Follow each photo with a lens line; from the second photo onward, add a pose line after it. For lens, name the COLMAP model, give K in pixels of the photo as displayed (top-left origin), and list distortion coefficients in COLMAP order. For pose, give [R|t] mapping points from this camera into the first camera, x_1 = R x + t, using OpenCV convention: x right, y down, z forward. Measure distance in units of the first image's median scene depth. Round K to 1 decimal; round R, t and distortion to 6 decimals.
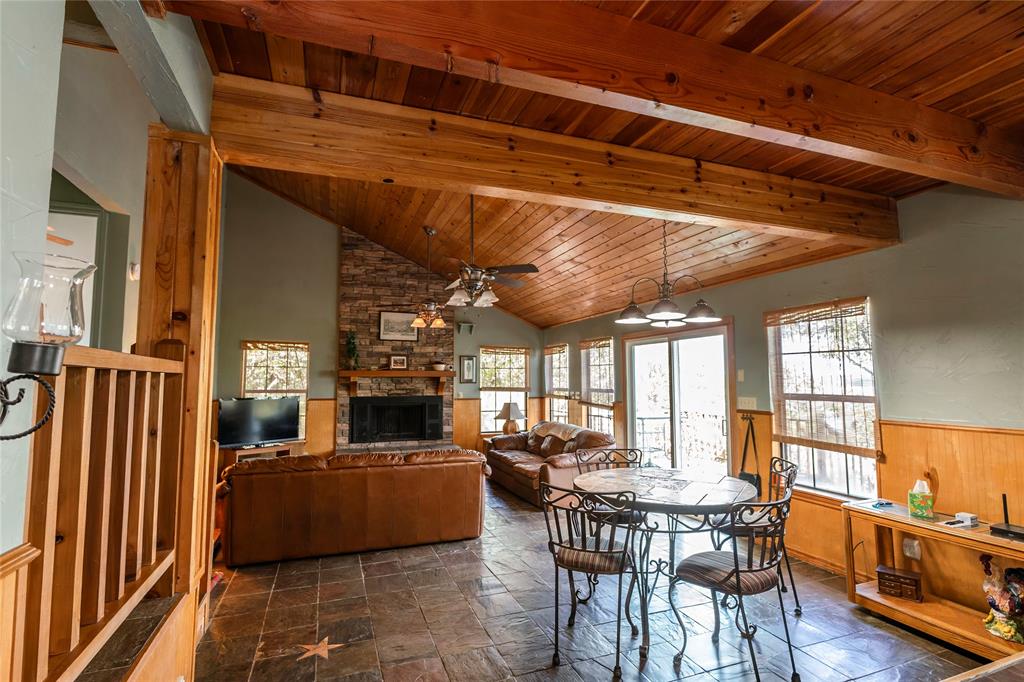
lens RADIAL K [[499.0, 0, 513.5], [0, 499.0, 342.1], [0, 0, 1]] dist [-0.010043, 0.001095]
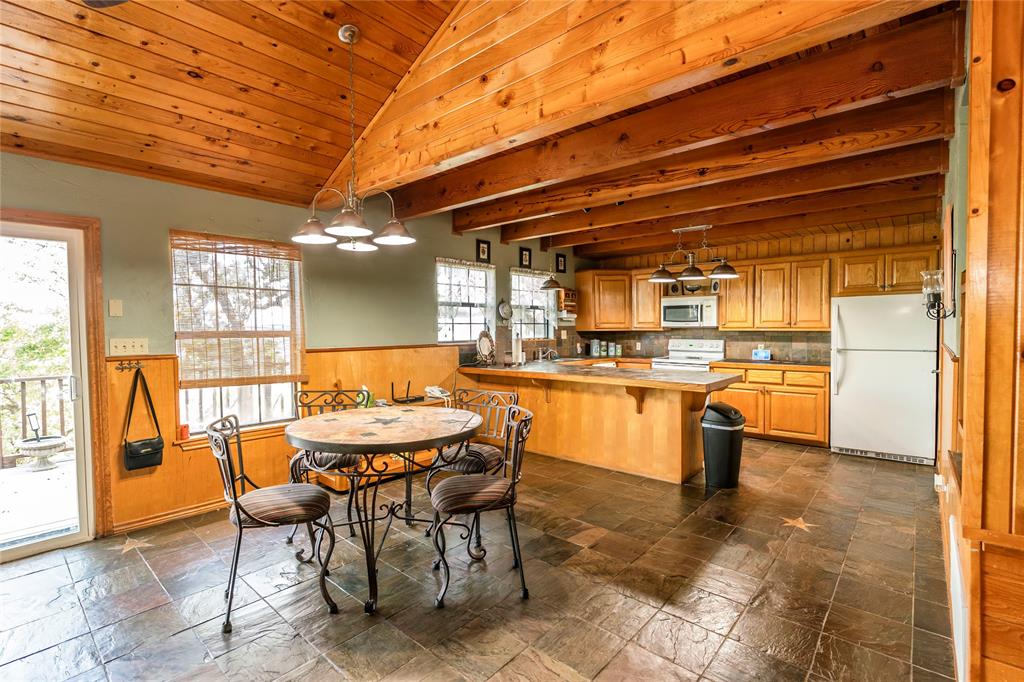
lens RADIAL K [[472.1, 0, 513.3], [0, 472.1, 341.8], [0, 0, 1]] dist [-0.008343, 0.000884]
pose [[-0.470398, -0.017249, 0.882286, -0.239453], [-0.054326, 0.998479, -0.009444, 0.054153], [-0.880781, -0.052373, -0.470619, 0.494461]]
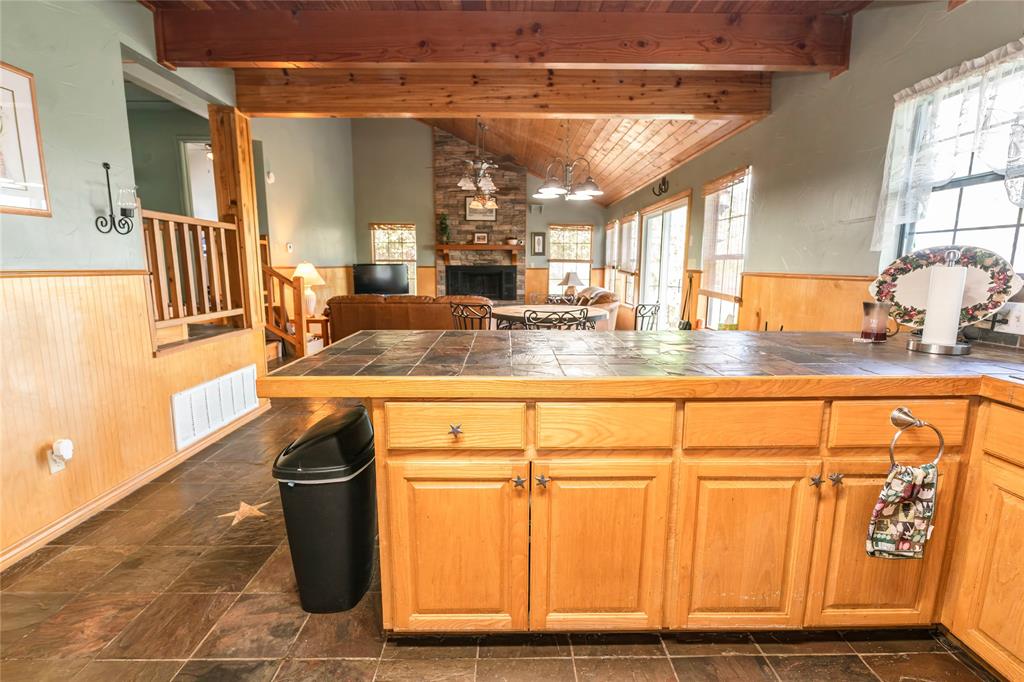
lens RADIAL K [[472.1, 0, 511.7], [0, 472.1, 342.4], [0, 0, 1]] dist [-0.008343, 0.000884]
pose [[0.940534, 0.061018, -0.334173, 0.269155], [0.020192, 0.971954, 0.234303, 0.019031], [0.339098, -0.227118, 0.912924, -0.131626]]
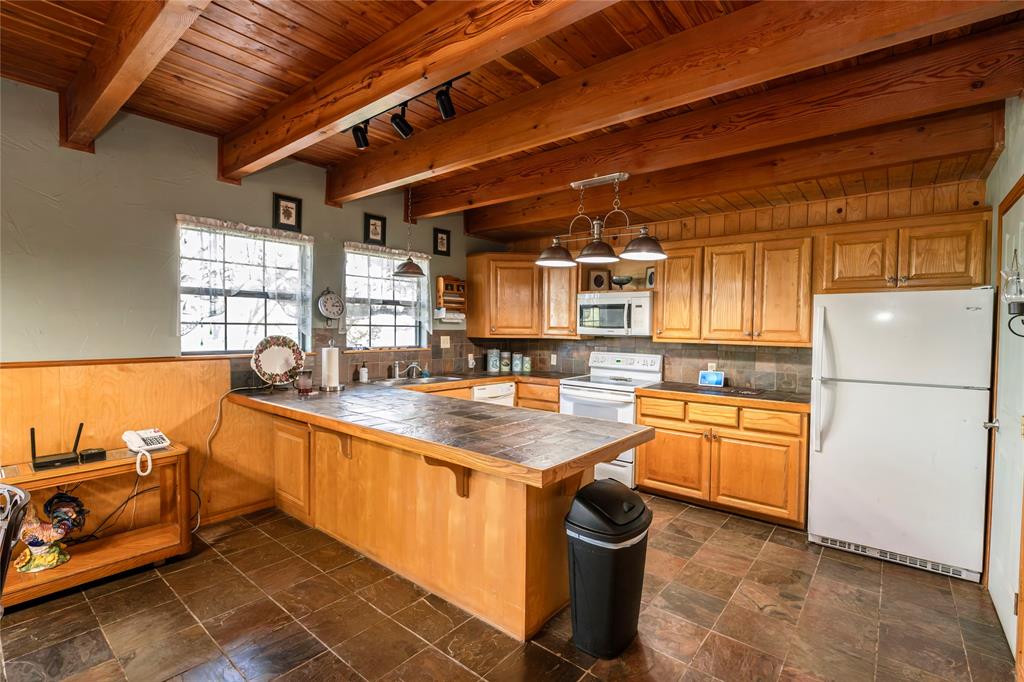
lens RADIAL K [[472.1, 0, 515.0], [0, 472.1, 341.9], [0, 0, 1]] dist [-0.008343, 0.000884]
pose [[-0.501069, -0.025904, 0.865019, -0.094038], [-0.074221, 0.997155, -0.013132, 0.027799], [-0.862219, -0.070783, -0.501567, 0.226362]]
